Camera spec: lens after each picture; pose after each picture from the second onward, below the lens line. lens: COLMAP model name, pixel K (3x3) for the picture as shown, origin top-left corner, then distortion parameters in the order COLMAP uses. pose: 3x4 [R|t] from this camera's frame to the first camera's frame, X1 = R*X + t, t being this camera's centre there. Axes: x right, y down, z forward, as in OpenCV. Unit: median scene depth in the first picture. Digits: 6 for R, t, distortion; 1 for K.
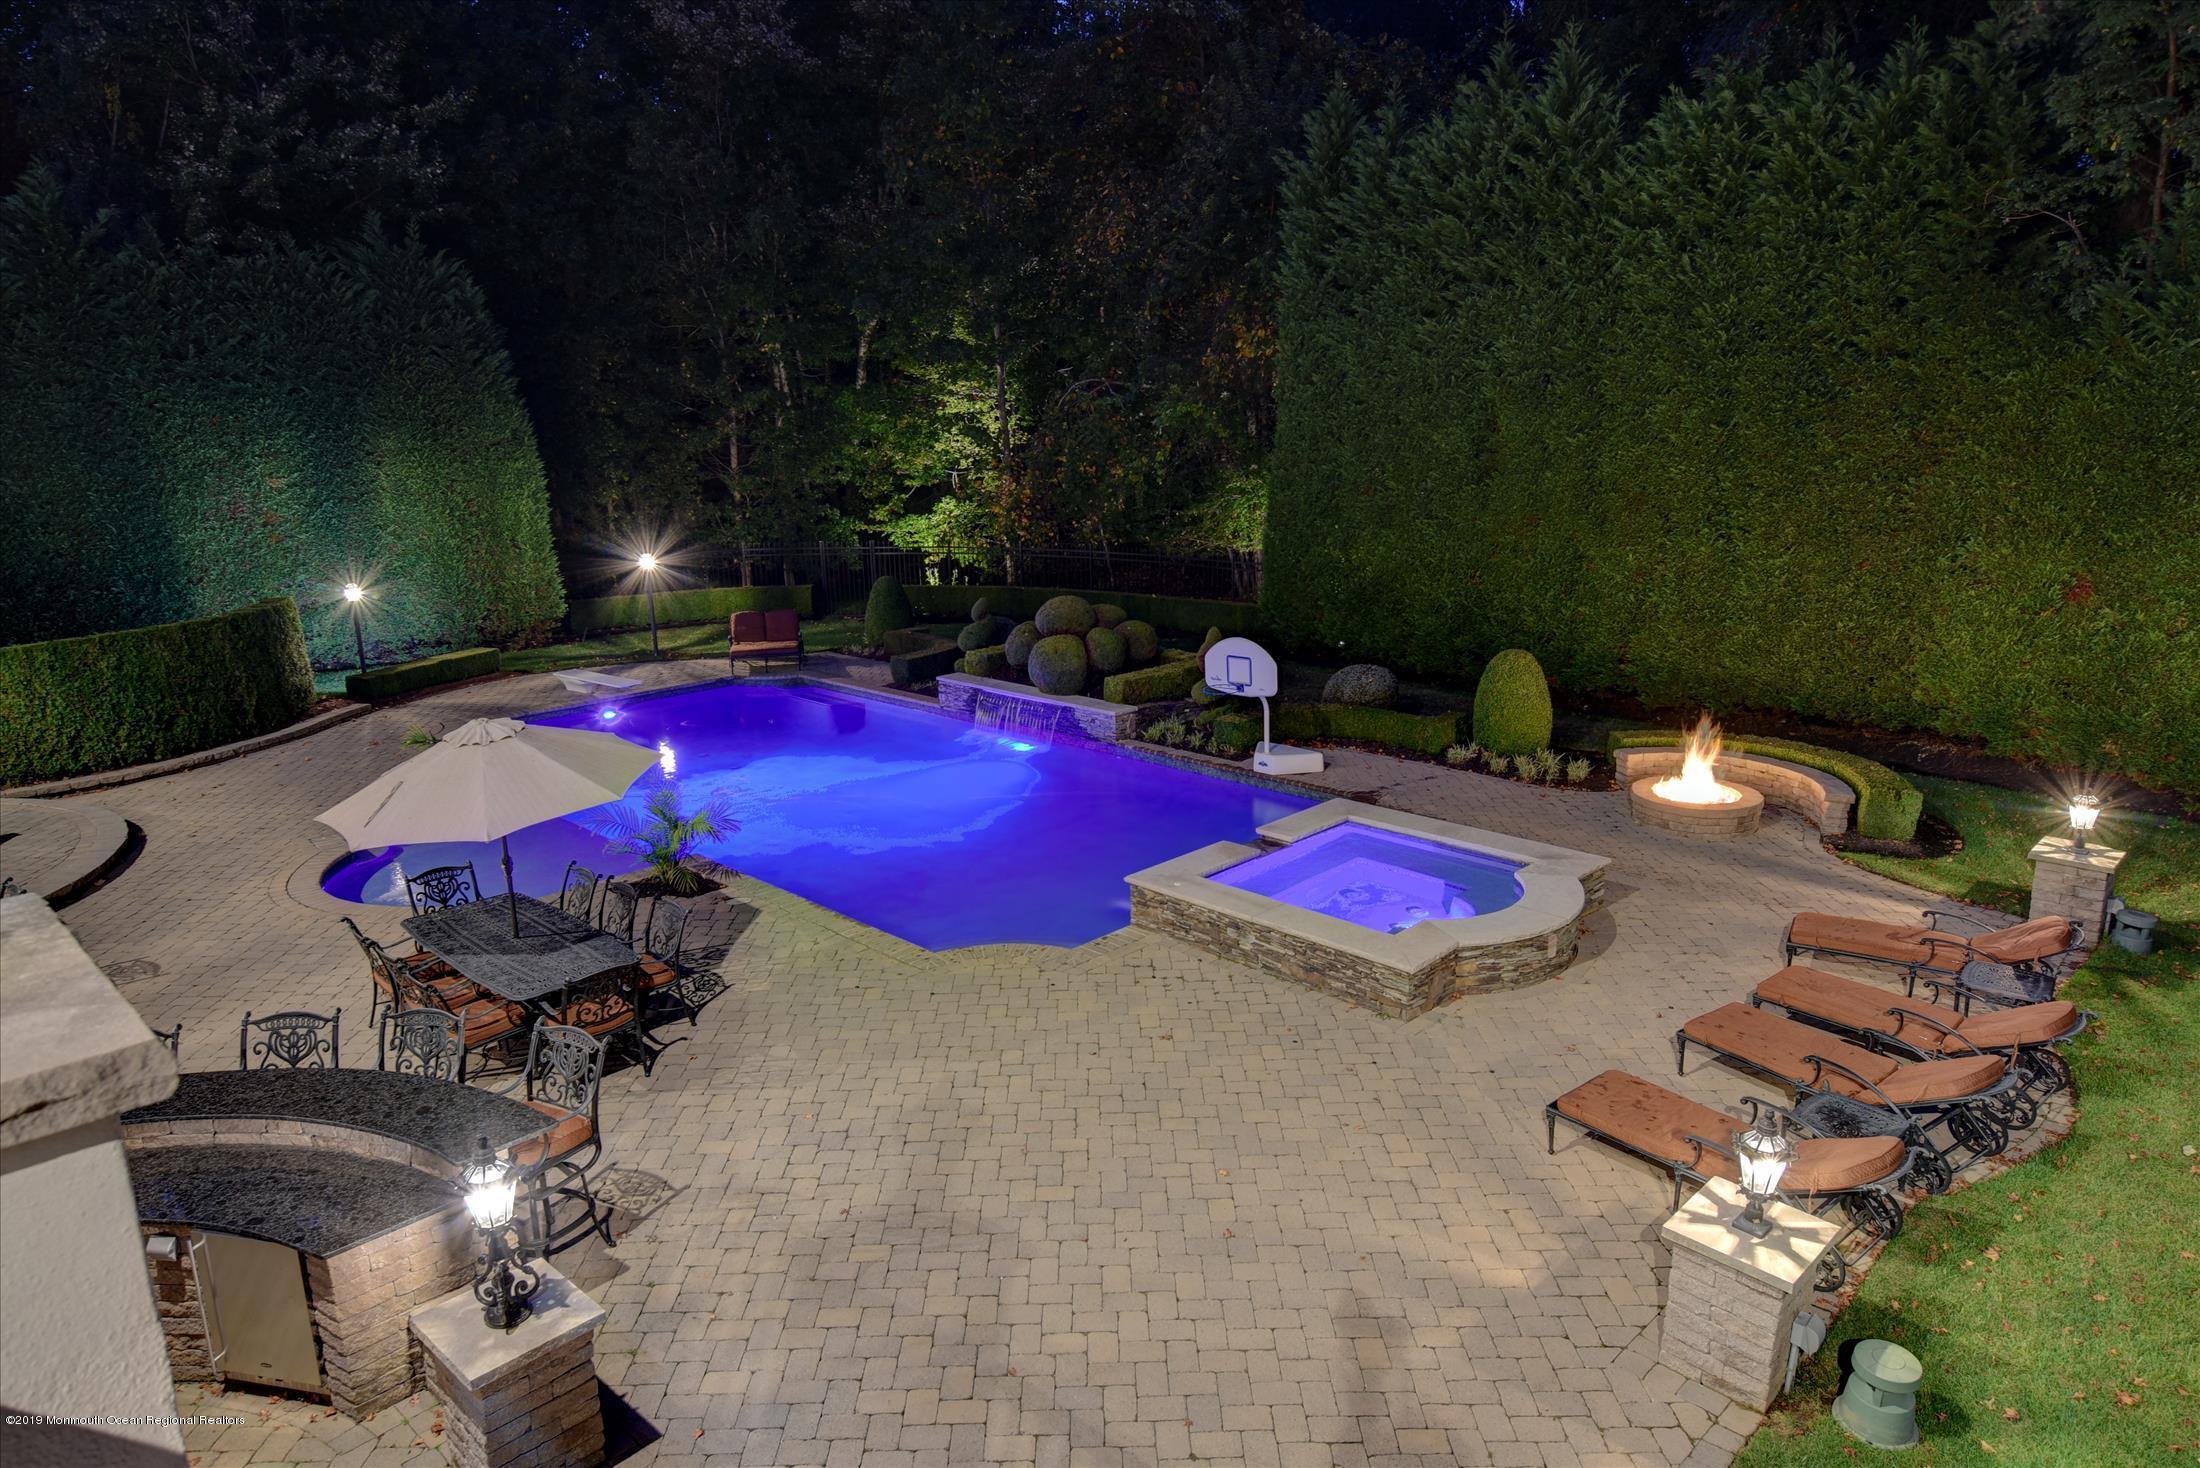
lens RADIAL K [[1388.0, 0, 1100.0], [0, 1388.0, 734.0], [0, 0, 1]] dist [-0.000892, -0.000233]
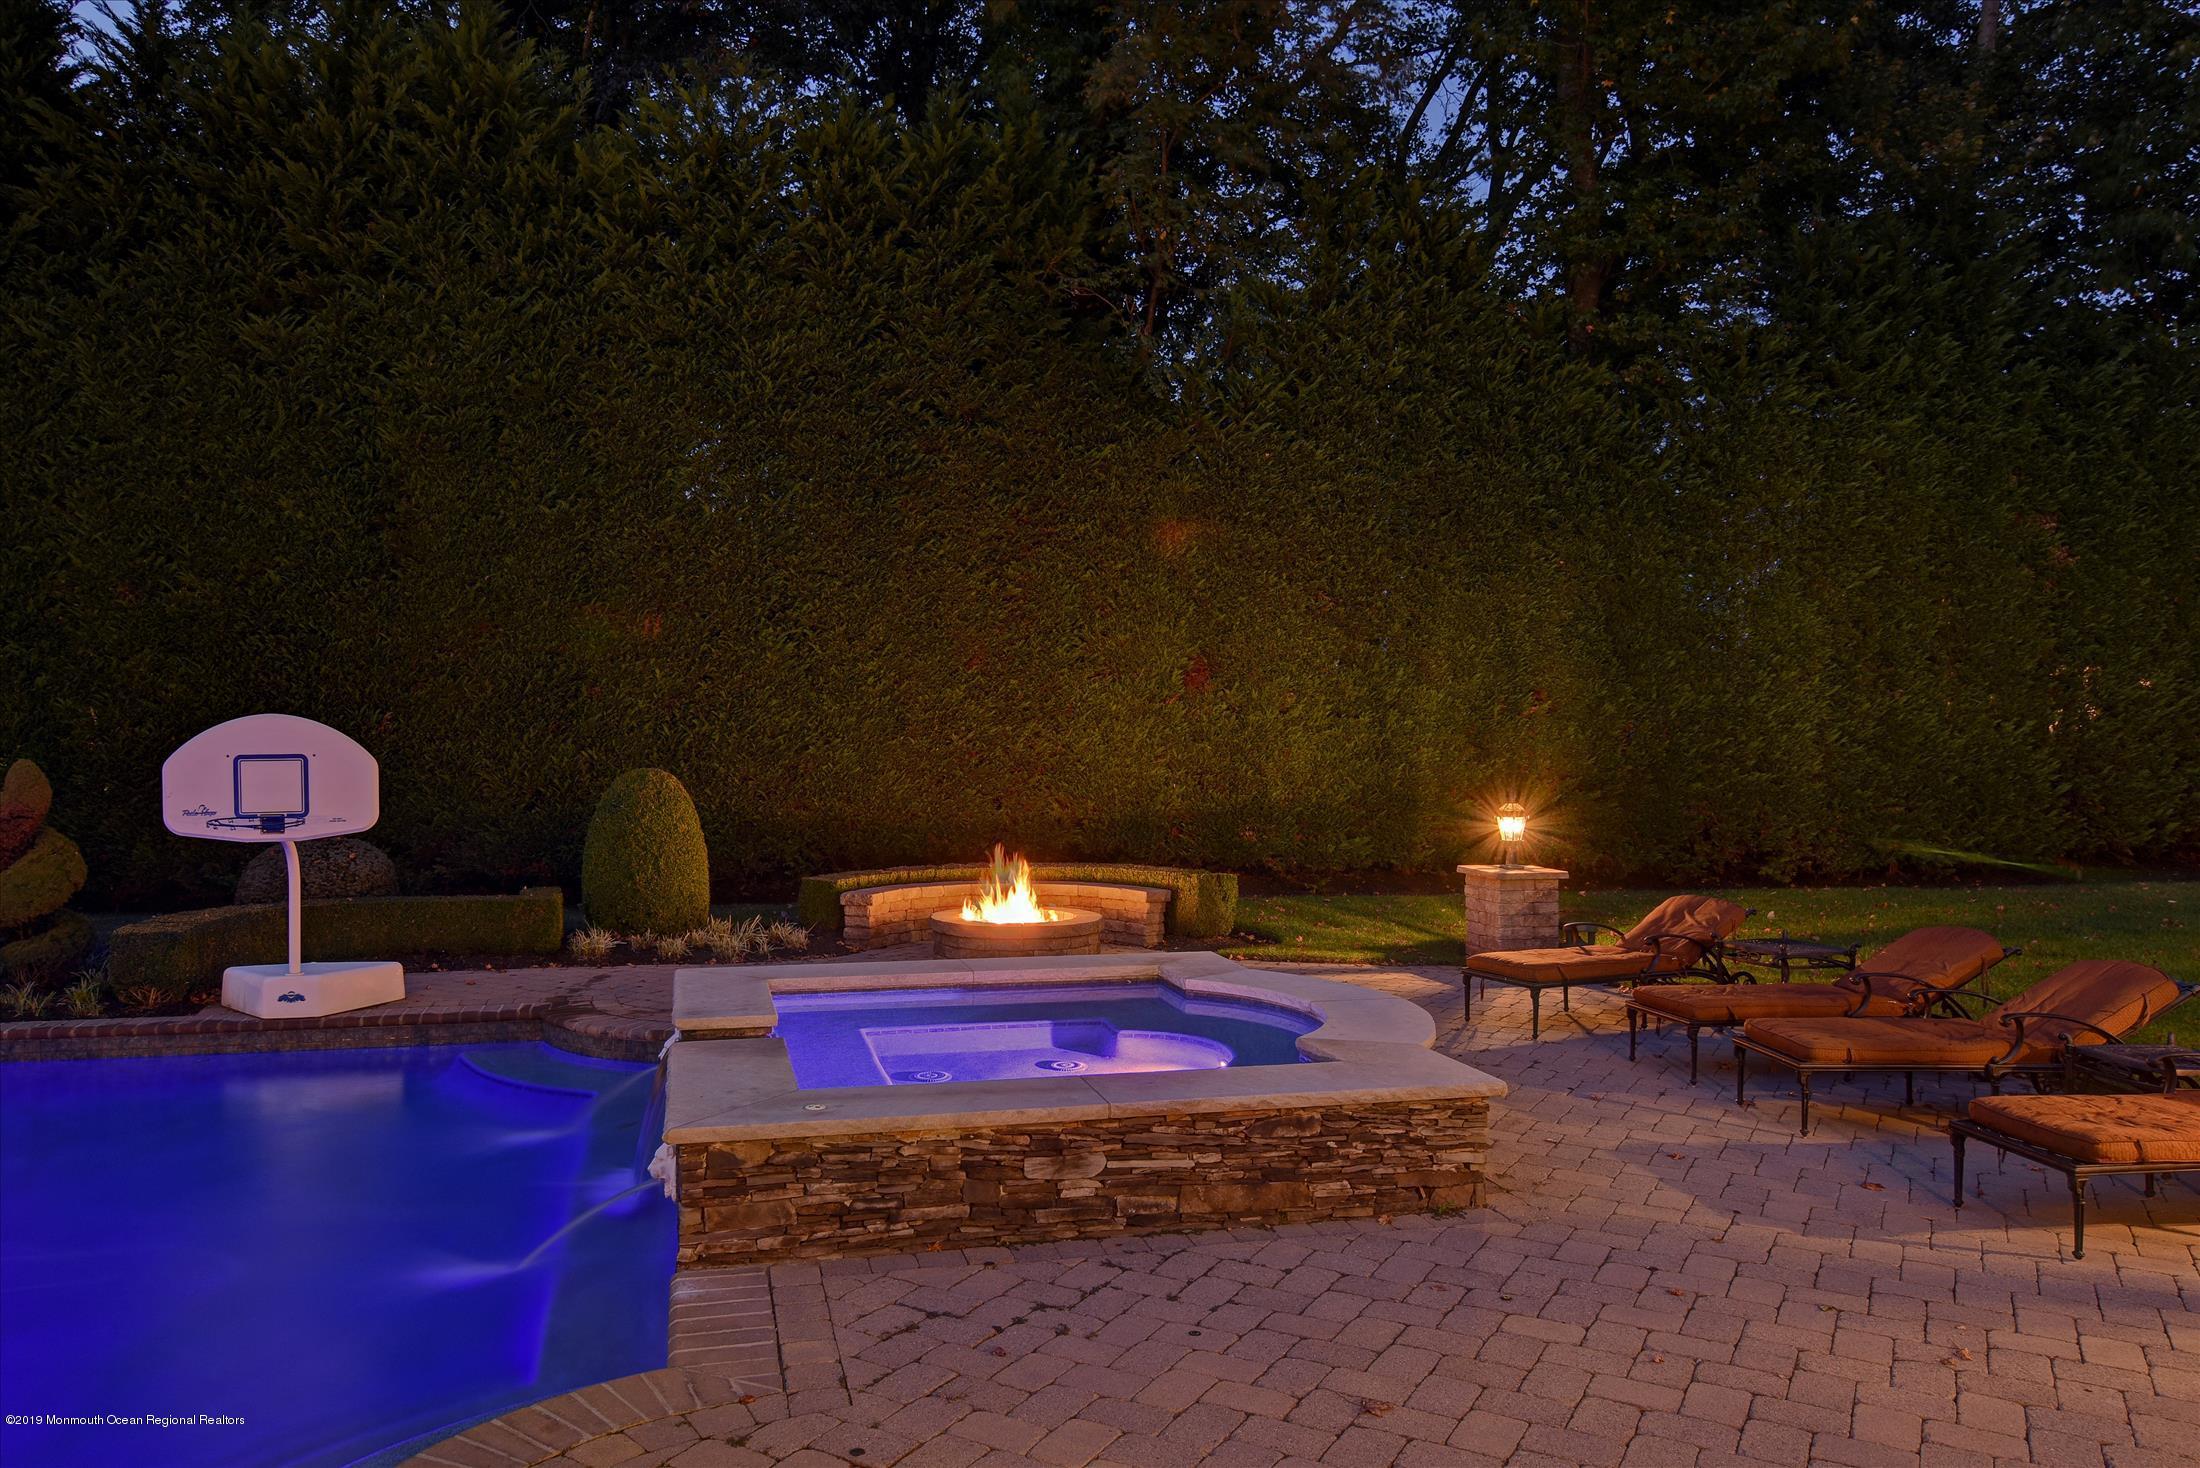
lens RADIAL K [[1501.7, 0, 1100.0], [0, 1501.7, 734.0], [0, 0, 1]] dist [-0.002066, -0.003470]
pose [[0.496146, 0.025220, 0.867873, -0.193949], [0.190607, 0.972029, -0.137213, 0.057668], [-0.847059, 0.233501, 0.477461, 0.515652]]
